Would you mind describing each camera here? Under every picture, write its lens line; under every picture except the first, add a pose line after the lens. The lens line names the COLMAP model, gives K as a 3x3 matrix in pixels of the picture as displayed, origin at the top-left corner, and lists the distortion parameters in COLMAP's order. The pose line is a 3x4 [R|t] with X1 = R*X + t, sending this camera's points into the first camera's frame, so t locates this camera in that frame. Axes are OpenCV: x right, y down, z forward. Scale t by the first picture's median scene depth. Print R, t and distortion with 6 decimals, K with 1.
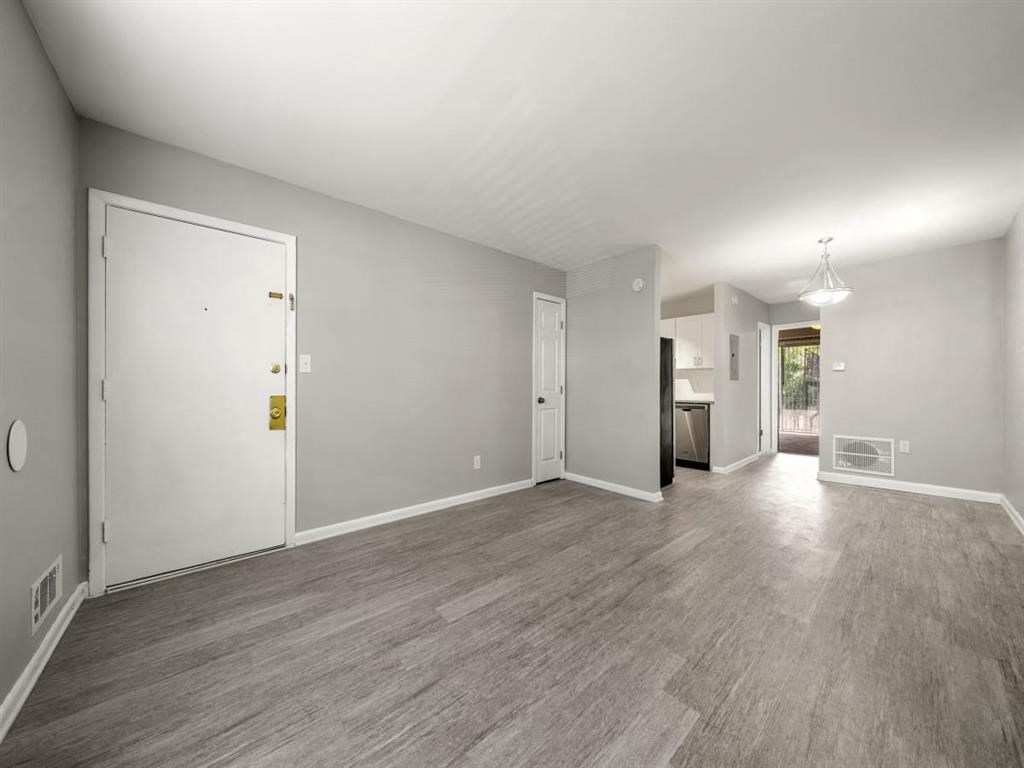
lens RADIAL K [[350.6, 0, 510.1], [0, 350.6, 386.5], [0, 0, 1]] dist [-0.008463, 0.000454]
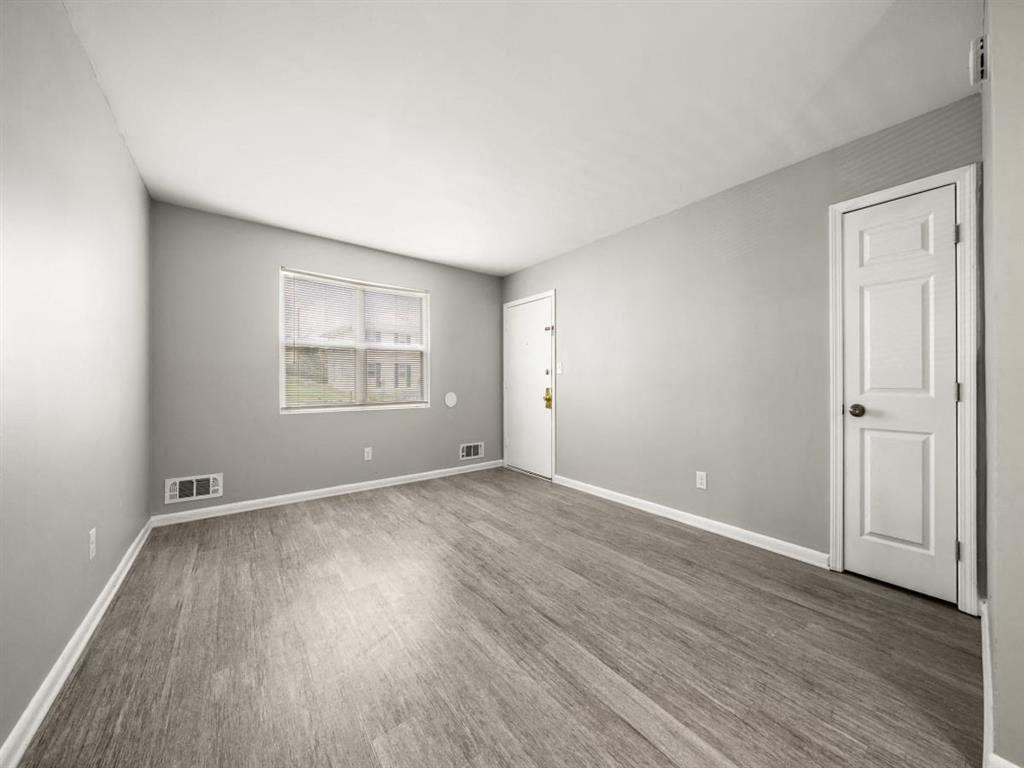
lens RADIAL K [[362.2, 0, 512.4], [0, 362.2, 379.8], [0, 0, 1]] dist [-0.006821, -0.000123]
pose [[-0.052221, -0.008186, -0.998602, 0.999144], [-0.001485, 0.999966, -0.008120, 0.001172], [0.998634, 0.001059, -0.052232, 0.848640]]
